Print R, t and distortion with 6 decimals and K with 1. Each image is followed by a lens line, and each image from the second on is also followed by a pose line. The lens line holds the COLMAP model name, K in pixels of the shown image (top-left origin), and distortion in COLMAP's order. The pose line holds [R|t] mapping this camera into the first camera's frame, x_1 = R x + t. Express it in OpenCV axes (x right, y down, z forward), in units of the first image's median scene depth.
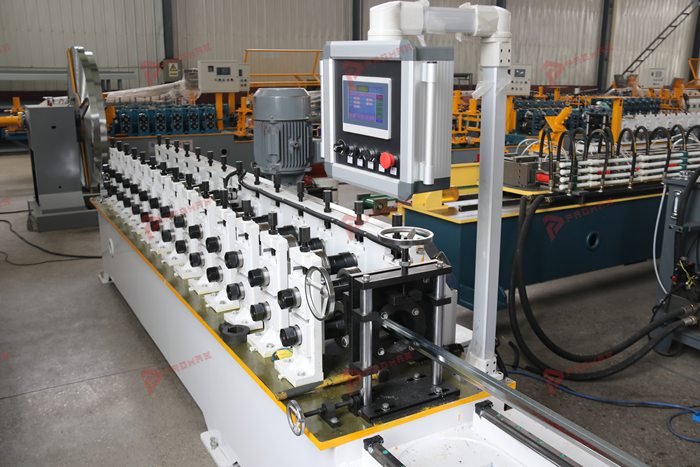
lens RADIAL K [[639.1, 0, 350.0], [0, 639.1, 233.5], [0, 0, 1]] dist [-0.142332, 0.224456]
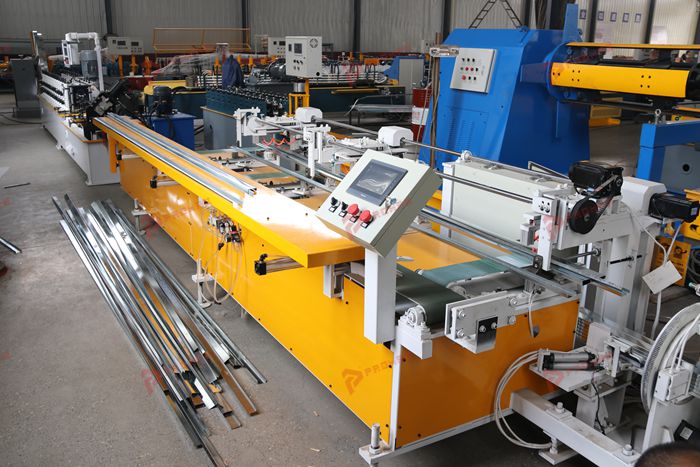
lens RADIAL K [[639.1, 0, 350.0], [0, 639.1, 233.5], [0, 0, 1]] dist [-0.142332, 0.224456]
pose [[0.999956, 0.009386, 0.000268, 0.459348], [-0.009388, 0.998922, 0.045457, 0.200594], [0.000159, -0.045458, 0.998966, -0.817964]]
